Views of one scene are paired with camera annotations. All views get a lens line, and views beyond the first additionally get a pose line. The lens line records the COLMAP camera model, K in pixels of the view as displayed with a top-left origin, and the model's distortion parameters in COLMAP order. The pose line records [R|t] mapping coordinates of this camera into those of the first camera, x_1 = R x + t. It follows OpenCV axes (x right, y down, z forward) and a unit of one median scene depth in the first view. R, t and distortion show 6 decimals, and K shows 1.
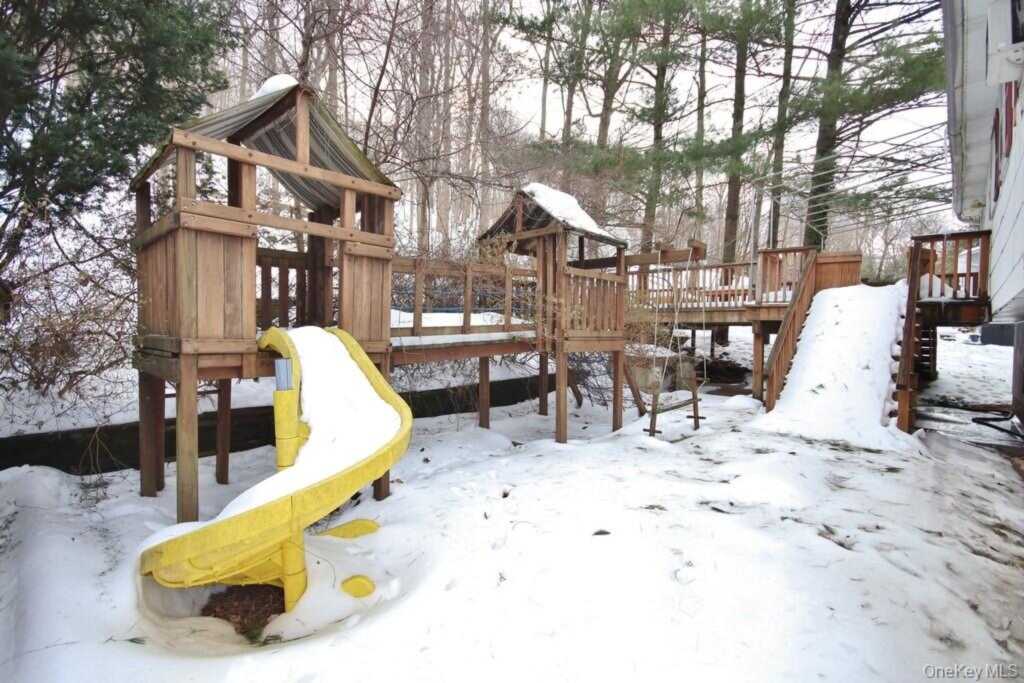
lens RADIAL K [[468.6, 0, 510.4], [0, 468.6, 343.5], [0, 0, 1]] dist [-0.004422, -0.007131]
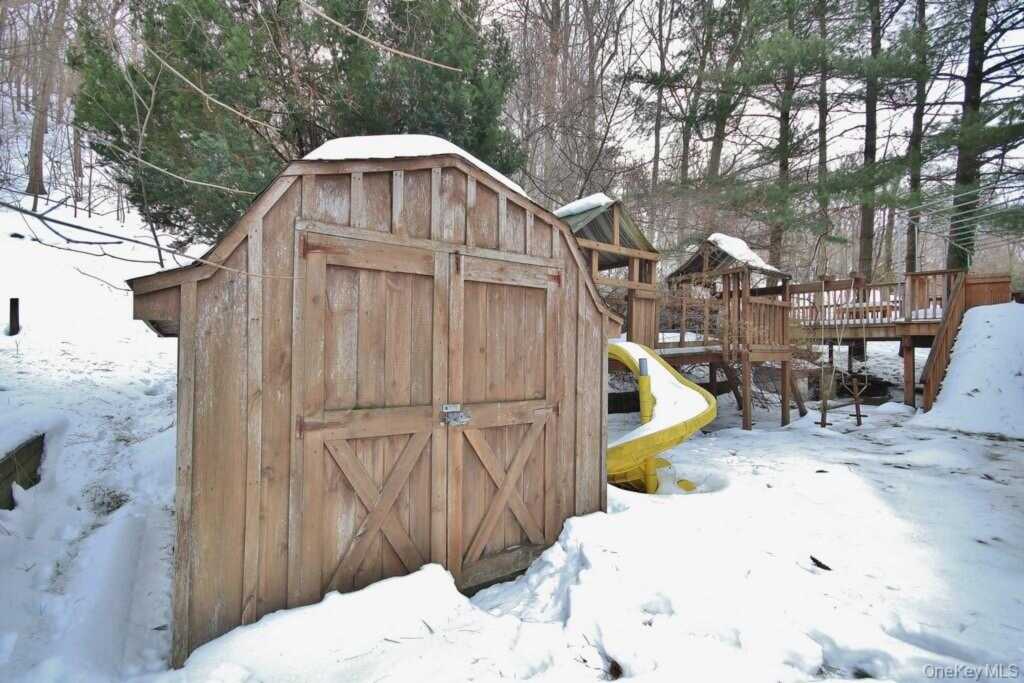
lens RADIAL K [[468.6, 0, 507.5], [0, 468.6, 340.0], [0, 0, 1]] dist [-0.004422, -0.007131]
pose [[0.980846, -0.011641, -0.194438, -0.206698], [0.002191, 0.998809, -0.048747, 0.015024], [0.194774, 0.047387, 0.979703, -0.296283]]
